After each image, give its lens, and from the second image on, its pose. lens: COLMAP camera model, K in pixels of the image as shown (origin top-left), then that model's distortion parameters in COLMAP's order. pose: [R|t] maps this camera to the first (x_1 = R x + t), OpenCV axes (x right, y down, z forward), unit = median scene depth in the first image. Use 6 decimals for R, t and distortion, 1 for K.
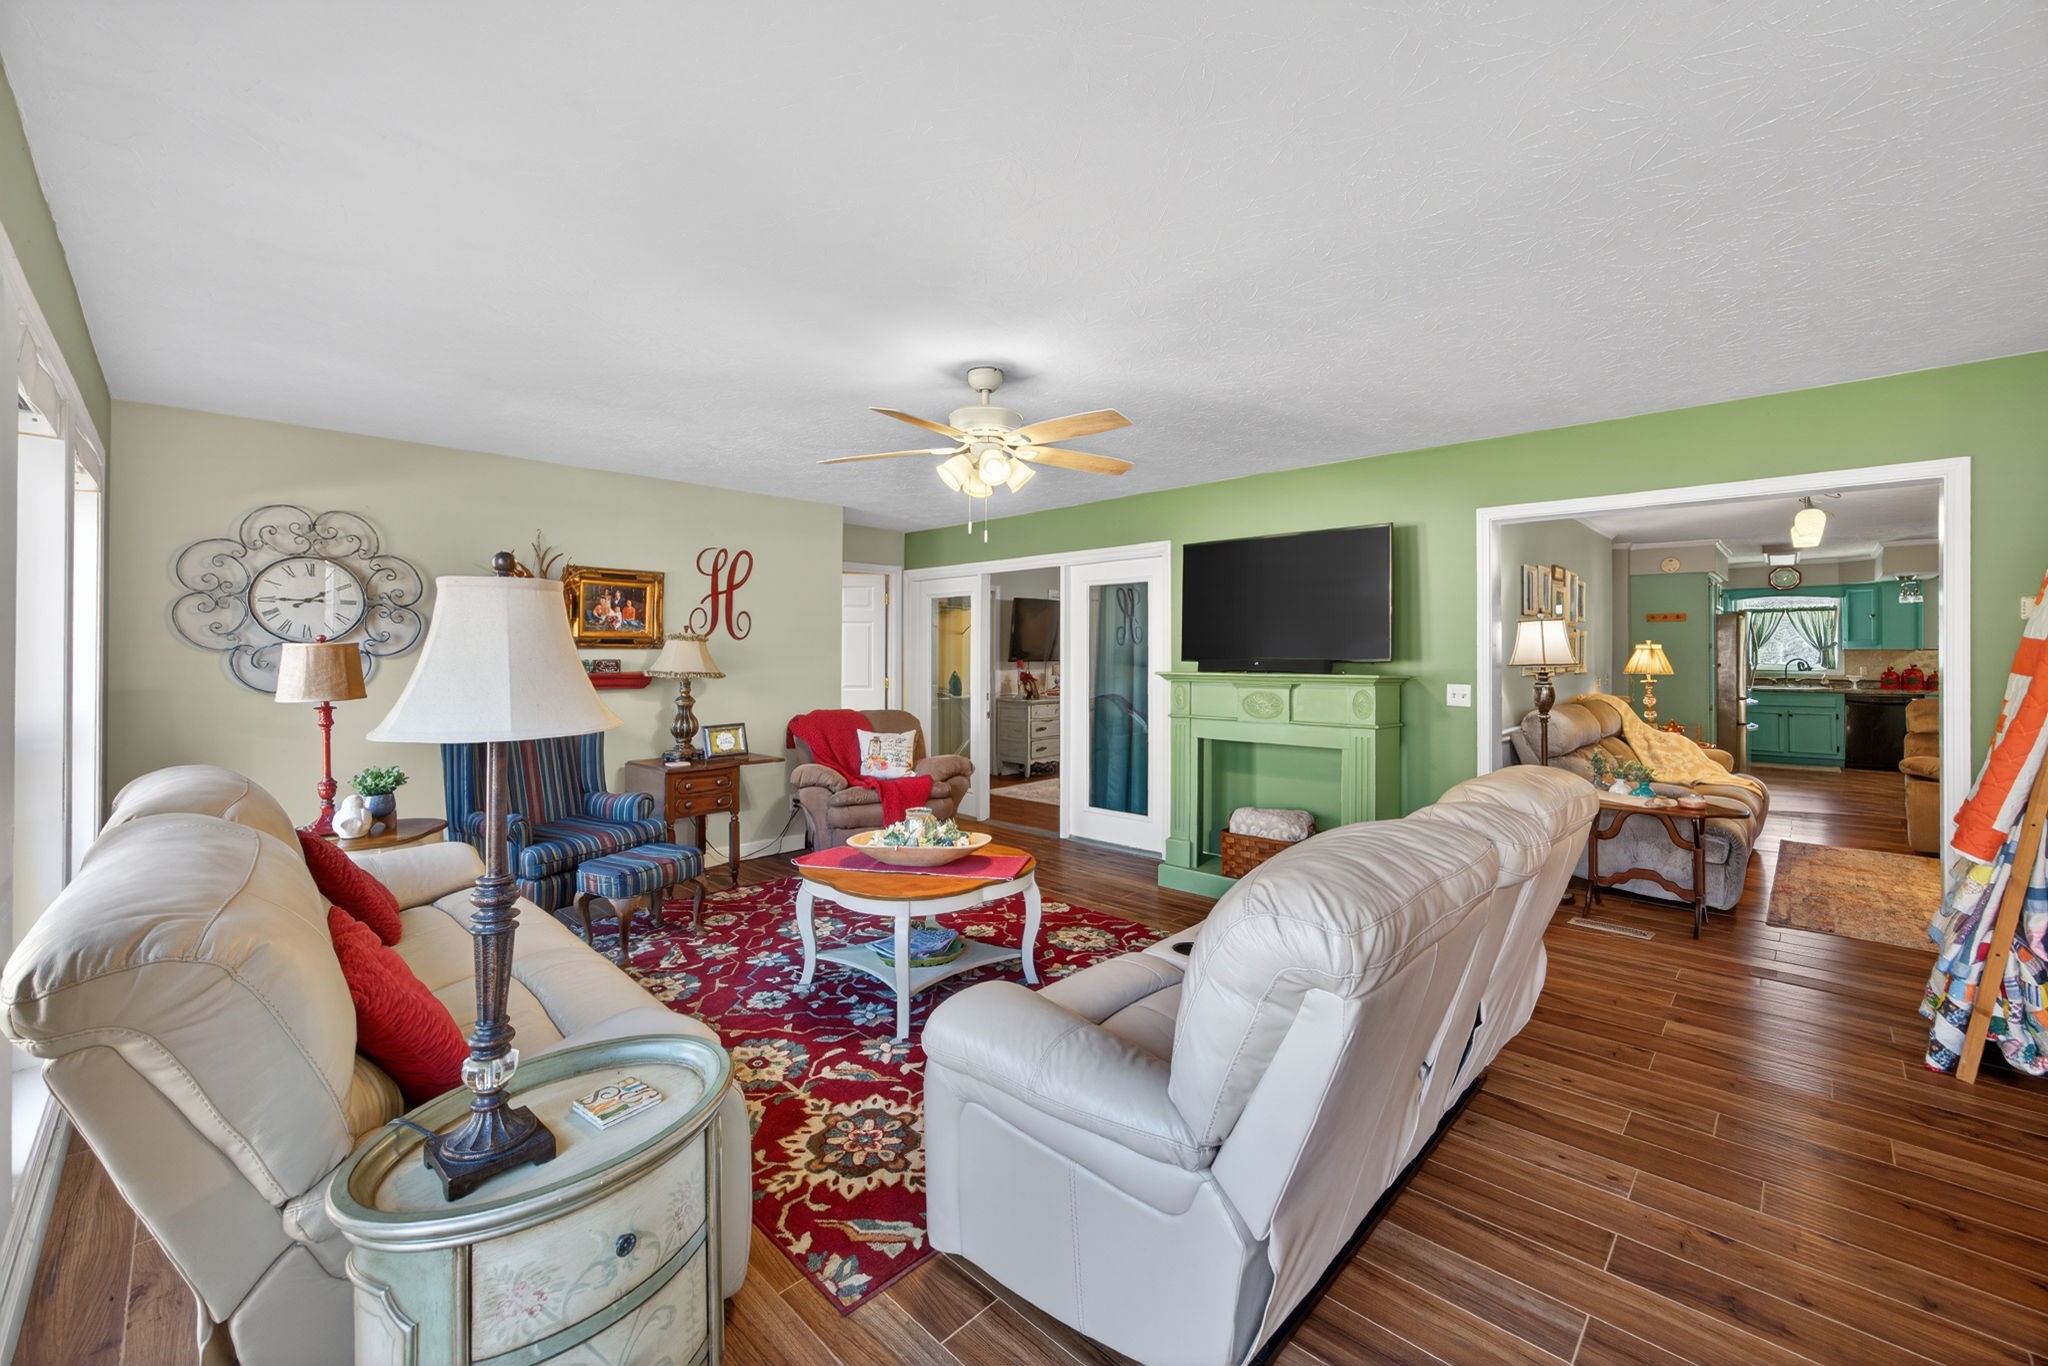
lens RADIAL K [[808.0, 0, 1039.4], [0, 808.0, 650.8], [0, 0, 1]] dist [-0.014744, 0.001041]
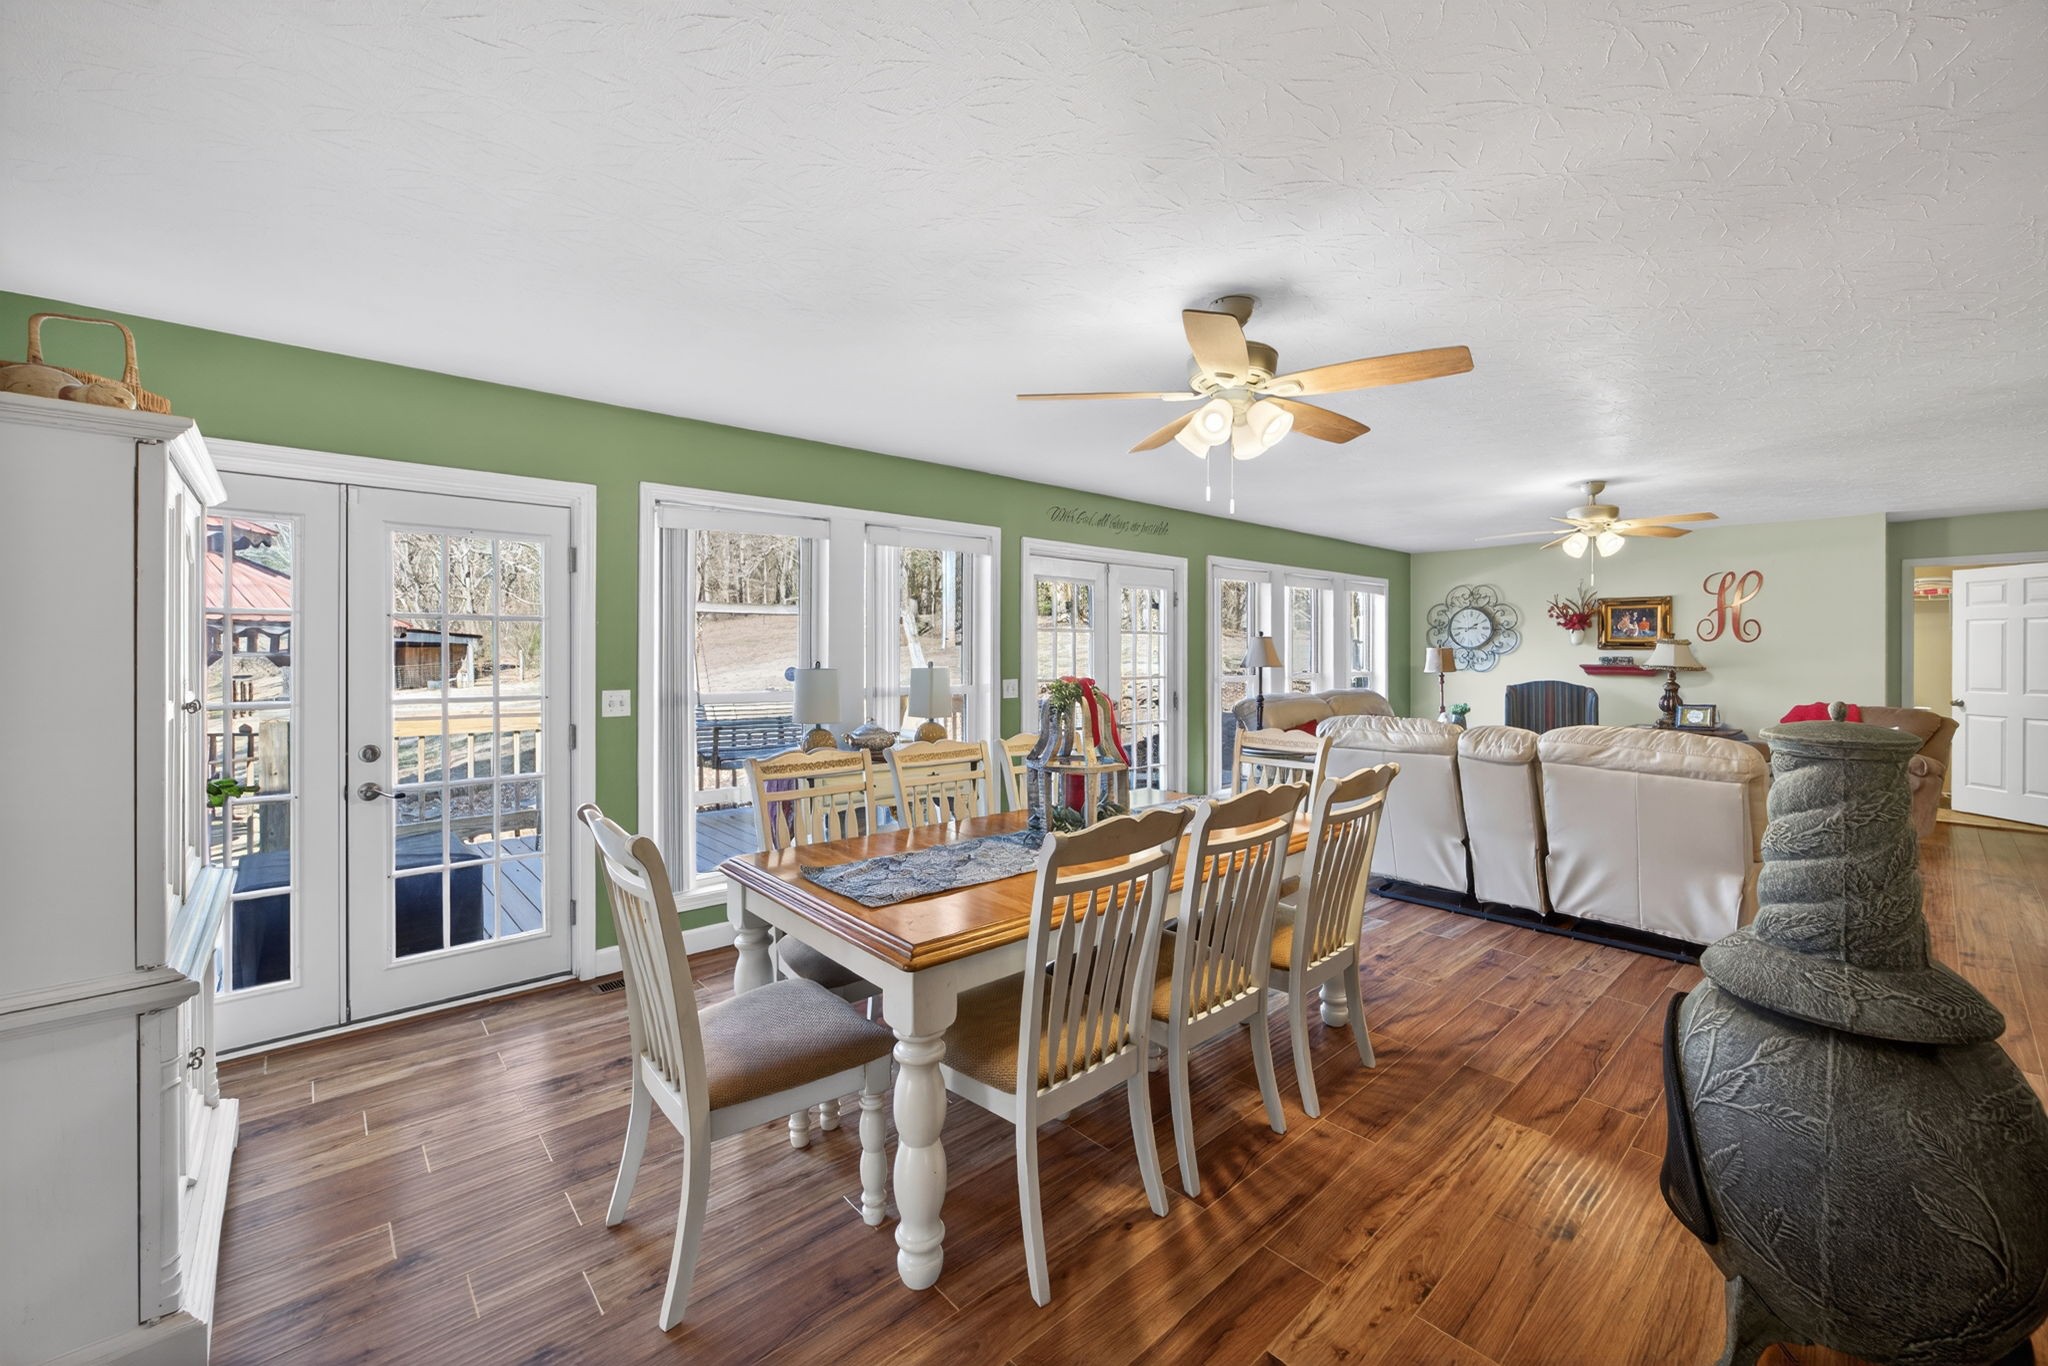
lens RADIAL K [[808.0, 0, 1033.3], [0, 808.0, 652.6], [0, 0, 1]] dist [-0.014744, 0.001041]
pose [[-0.078236, 0.000545, -0.996935, 1.090108], [-0.000474, 1.000000, 0.000584, 0.002523], [0.996935, 0.000518, -0.078235, -0.013590]]
